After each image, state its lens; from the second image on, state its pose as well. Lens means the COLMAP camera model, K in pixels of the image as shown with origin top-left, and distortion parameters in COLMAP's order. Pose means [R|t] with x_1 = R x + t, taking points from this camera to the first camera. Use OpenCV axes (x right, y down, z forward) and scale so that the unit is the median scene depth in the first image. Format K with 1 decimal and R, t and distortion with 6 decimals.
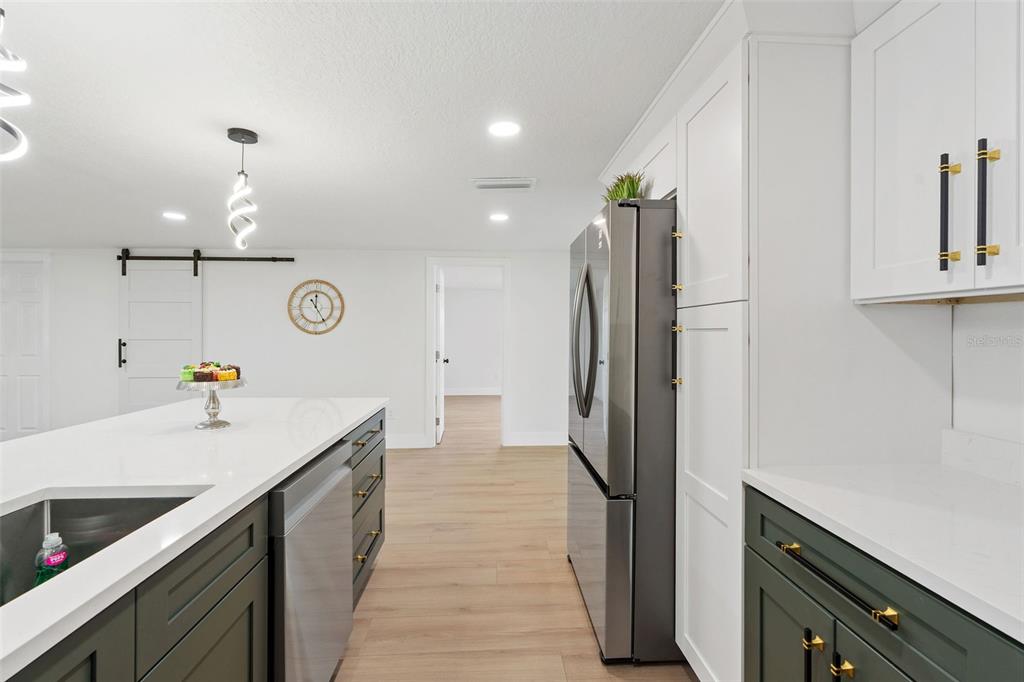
lens RADIAL K [[474.8, 0, 508.3], [0, 474.8, 334.0], [0, 0, 1]] dist [0.001982, 0.000041]
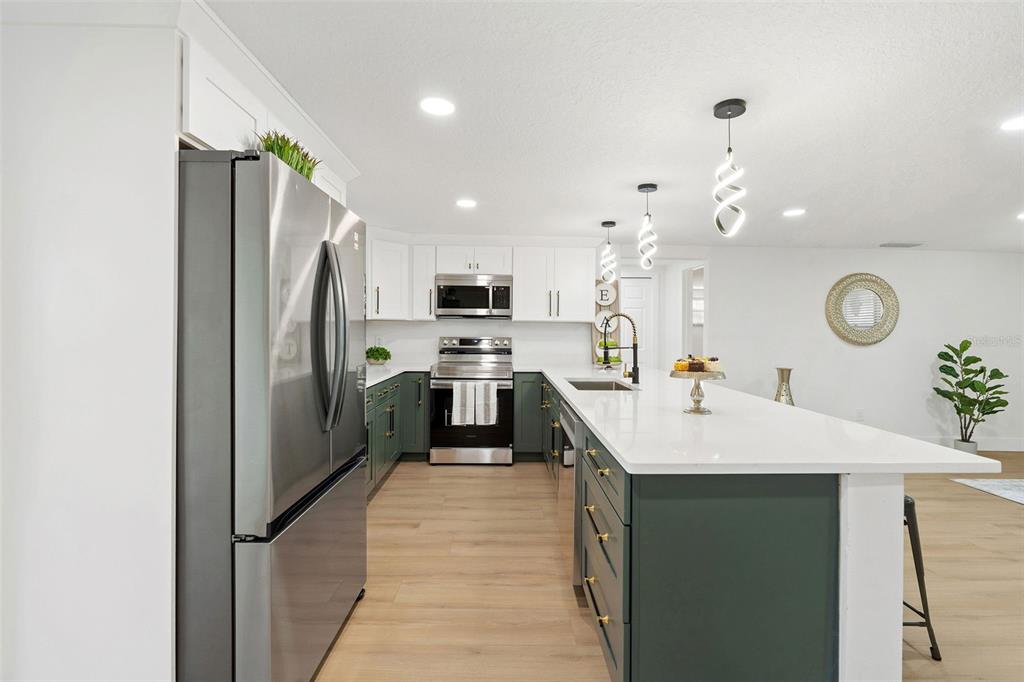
lens RADIAL K [[474.8, 0, 516.0], [0, 474.8, 335.5], [0, 0, 1]] dist [0.001982, 0.000041]
pose [[-0.999758, -0.011497, 0.018751, -0.203126], [-0.011145, 0.999762, 0.018737, -0.006407], [-0.018962, 0.018524, -0.999649, 2.132969]]
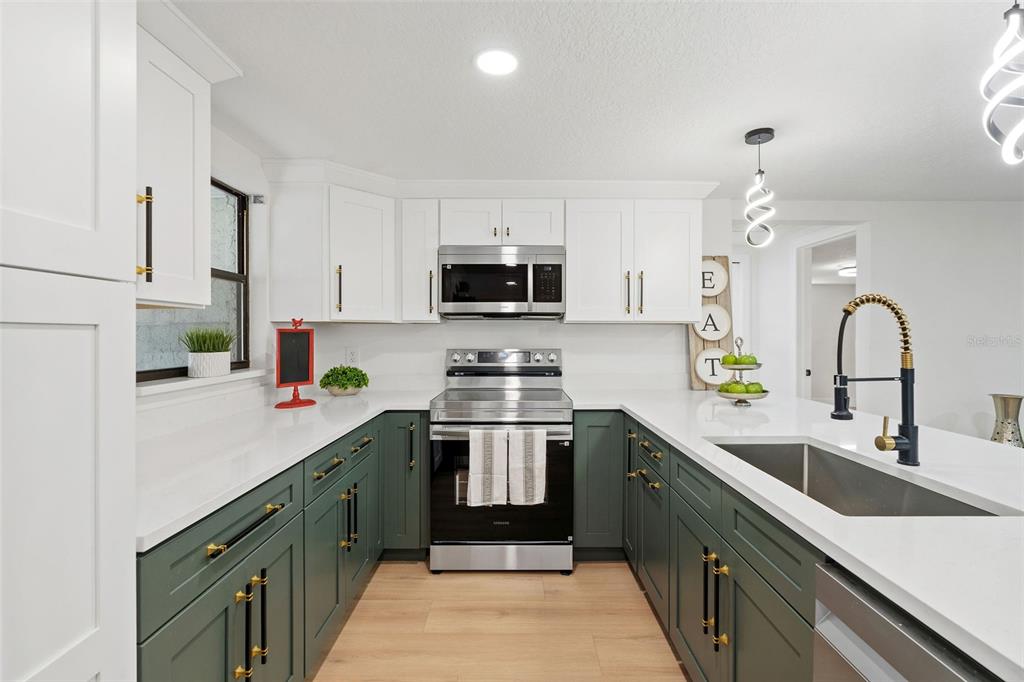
lens RADIAL K [[474.8, 0, 510.7], [0, 474.8, 337.0], [0, 0, 1]] dist [0.001982, 0.000041]
pose [[-0.998441, -0.002726, 0.055743, -0.042432], [-0.002211, 0.999954, 0.009303, -0.001899], [-0.055766, 0.009165, -0.998402, 1.129715]]
